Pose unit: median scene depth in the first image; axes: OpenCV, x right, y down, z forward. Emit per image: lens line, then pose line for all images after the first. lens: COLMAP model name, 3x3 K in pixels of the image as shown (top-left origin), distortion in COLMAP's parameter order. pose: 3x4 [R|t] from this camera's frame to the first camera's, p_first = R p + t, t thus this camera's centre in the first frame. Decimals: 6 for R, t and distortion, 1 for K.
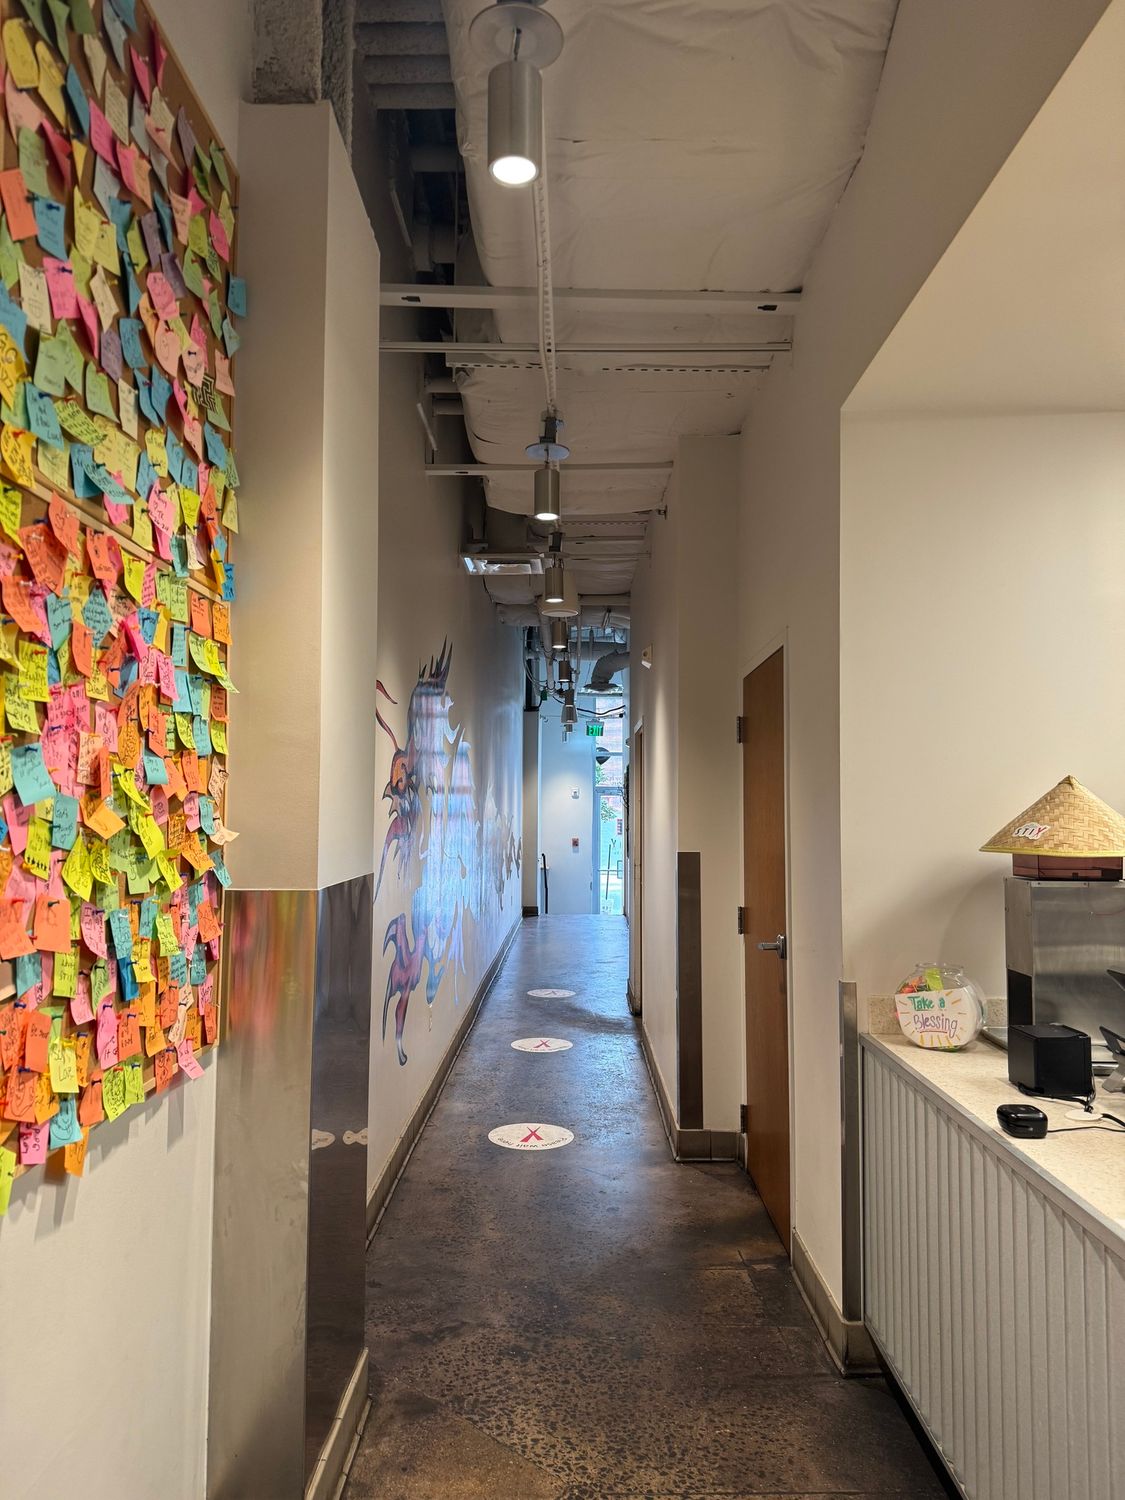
lens RADIAL K [[1055.3, 0, 562.5], [0, 1055.3, 747.9], [0, 0, 1]] dist [0.001557, 0.000302]
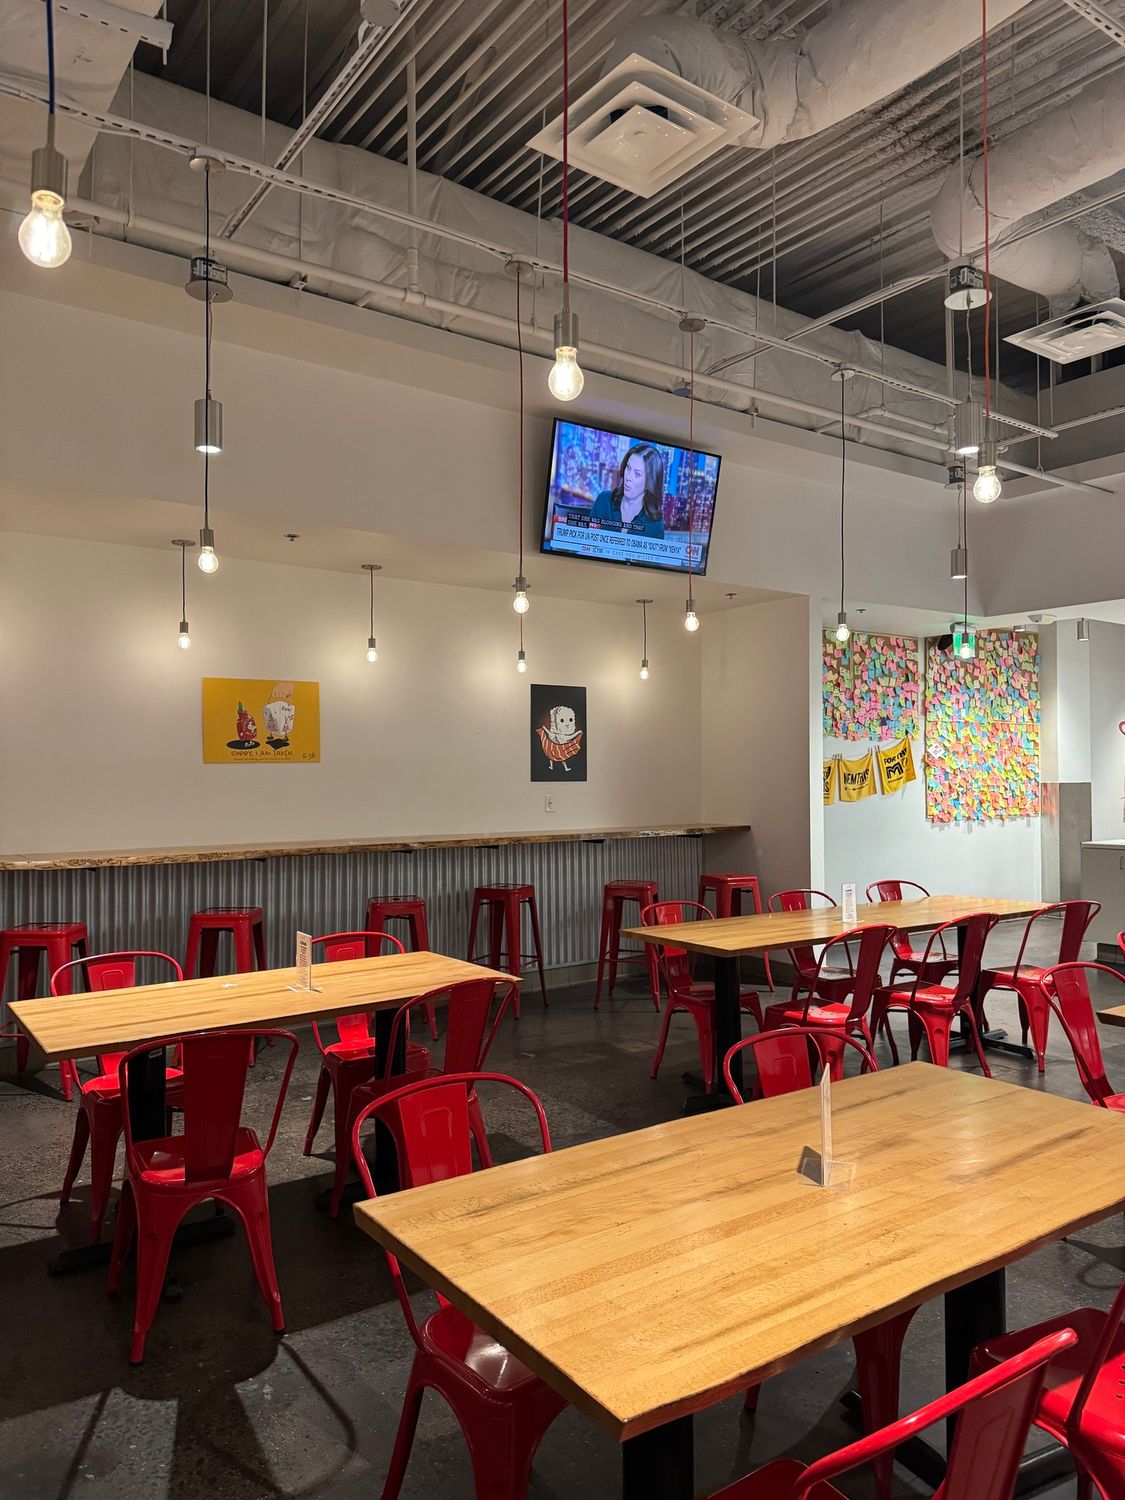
lens RADIAL K [[1055.3, 0, 561.5], [0, 1055.3, 749.5], [0, 0, 1]] dist [0.001557, 0.000302]
pose [[0.592030, -0.022394, -0.805605, 2.813811], [0.054815, 0.998418, 0.012529, -0.243747], [0.804050, -0.051577, 0.592321, -4.474681]]
